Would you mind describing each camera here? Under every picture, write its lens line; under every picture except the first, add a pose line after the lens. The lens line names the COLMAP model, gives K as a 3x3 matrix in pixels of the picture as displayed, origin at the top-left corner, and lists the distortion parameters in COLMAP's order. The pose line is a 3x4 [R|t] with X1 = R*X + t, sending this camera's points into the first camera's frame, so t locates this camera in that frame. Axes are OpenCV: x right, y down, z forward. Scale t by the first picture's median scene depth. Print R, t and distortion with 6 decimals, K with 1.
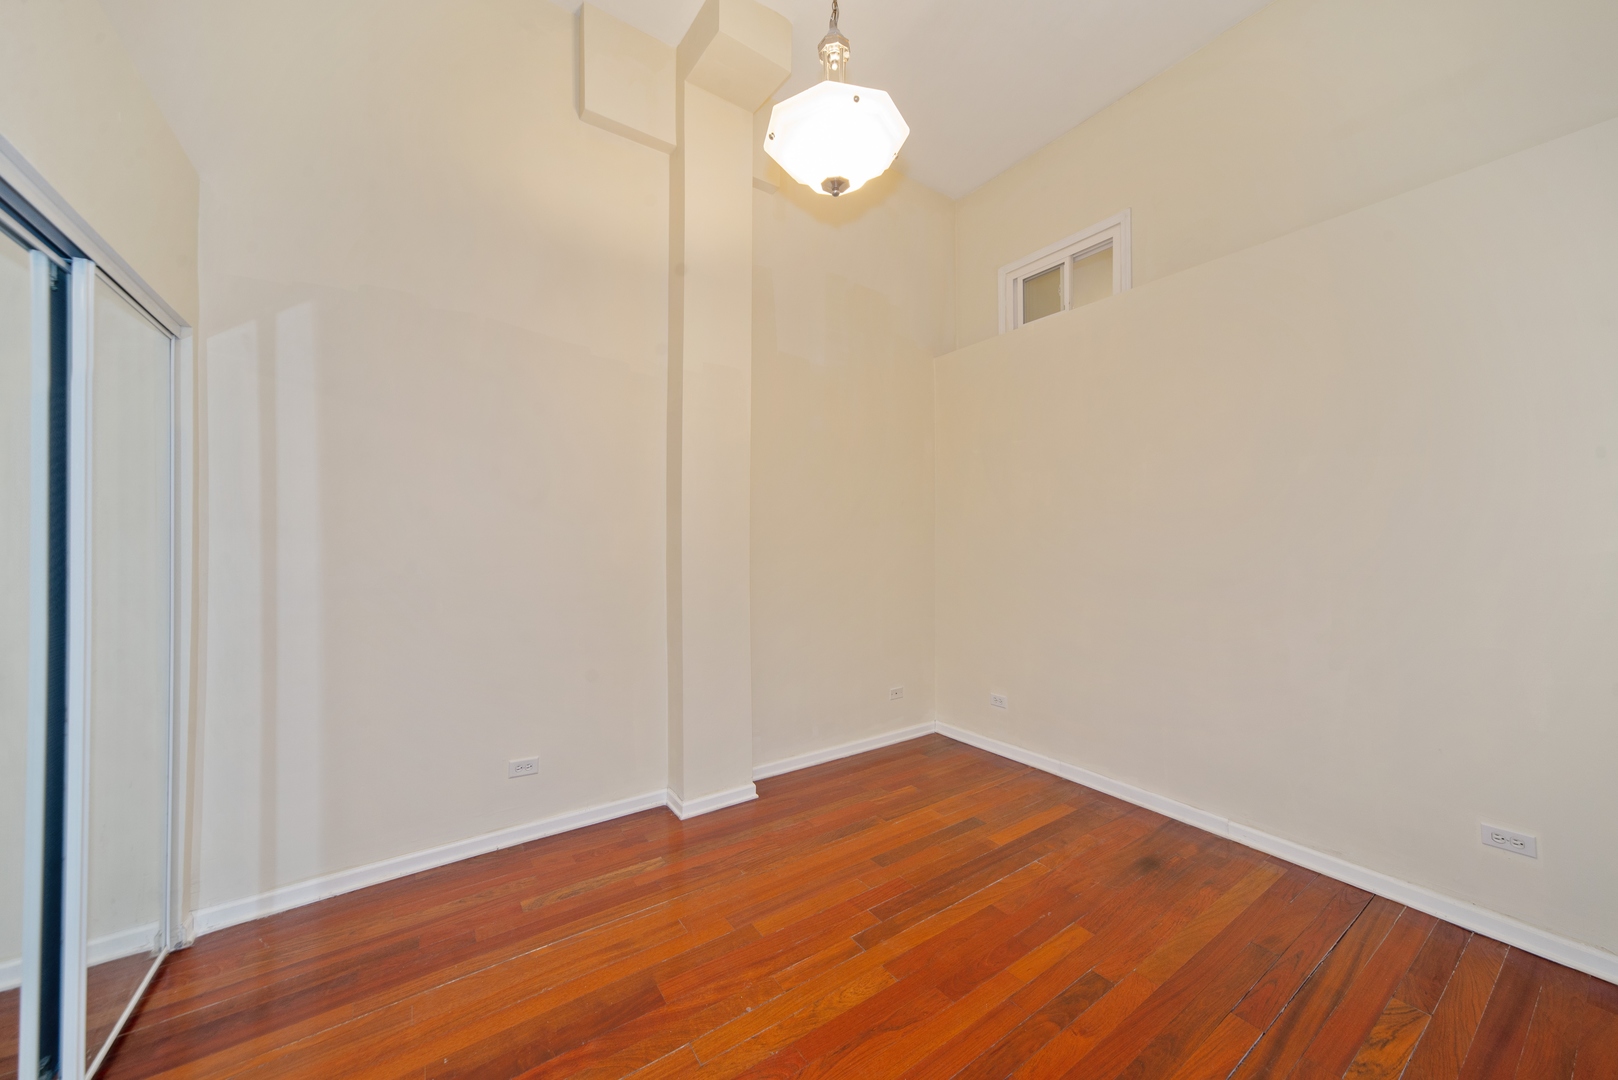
lens RADIAL K [[565.3, 0, 809.0], [0, 565.3, 540.0], [0, 0, 1]] dist [-0.000210, 0.000090]
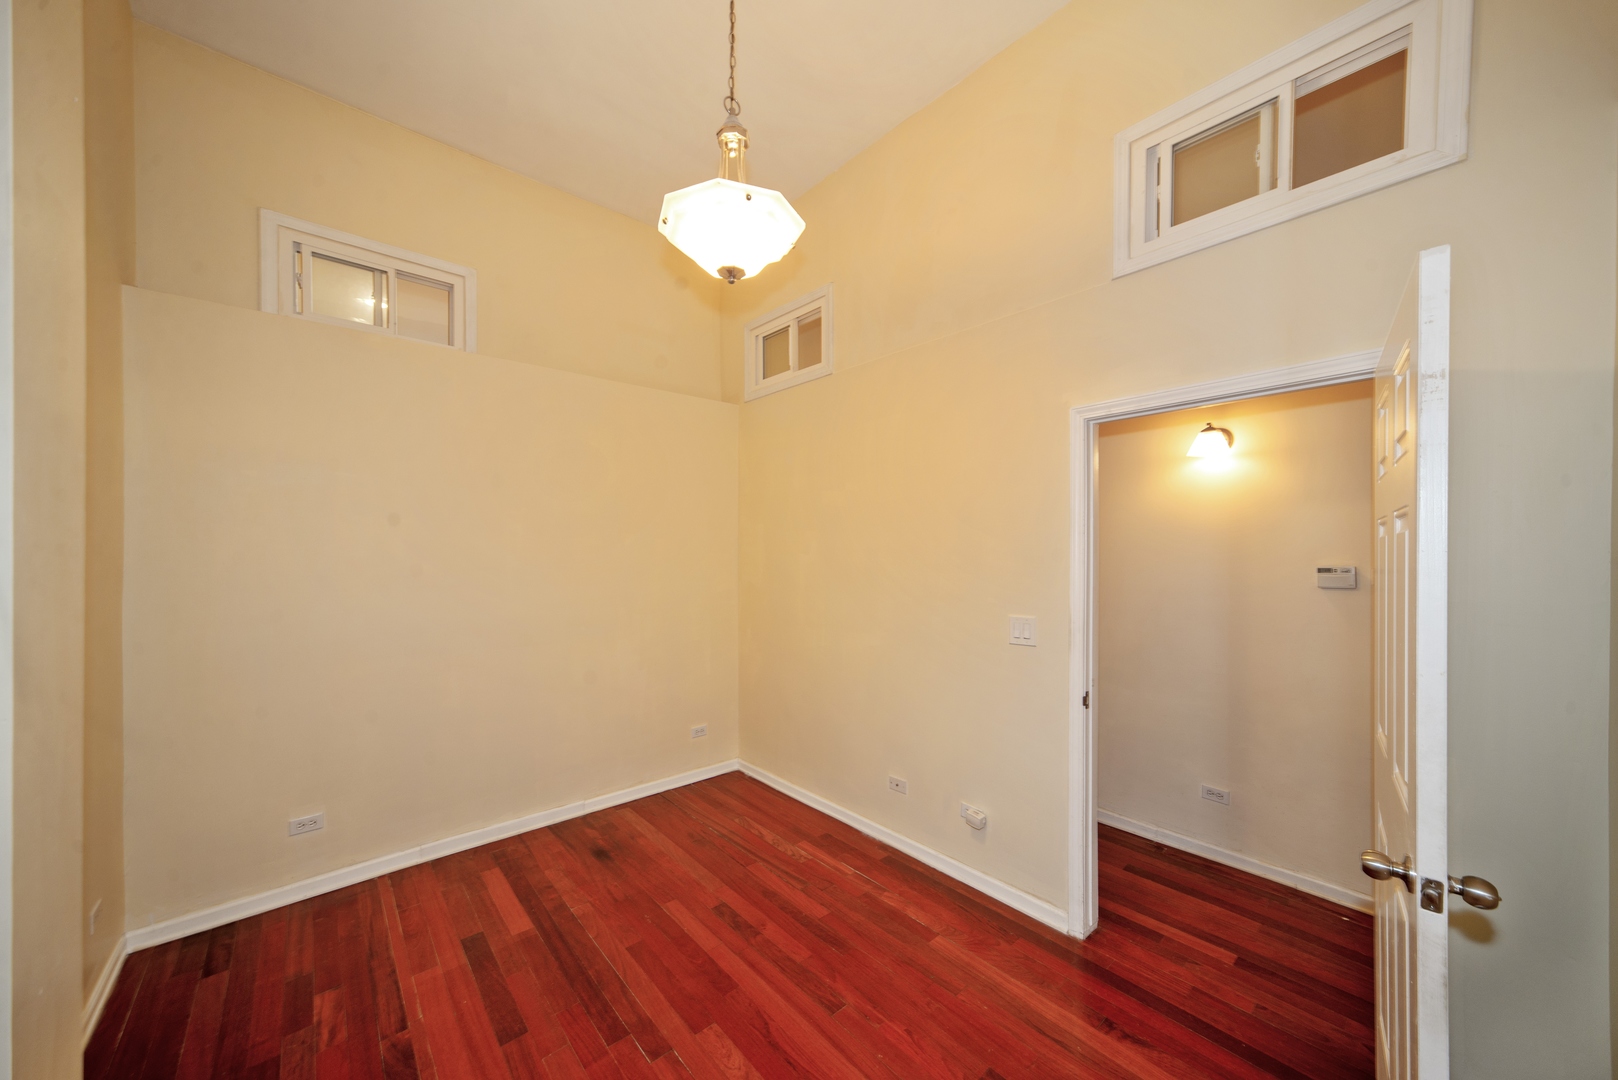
lens RADIAL K [[575.1, 0, 800.4], [0, 575.1, 555.5], [0, 0, 1]] dist [-0.000433, -0.000012]
pose [[-0.119859, -0.000618, 0.992791, -0.775042], [-0.001848, 0.999998, 0.000399, -0.091528], [-0.992789, -0.001786, -0.119860, 0.791559]]
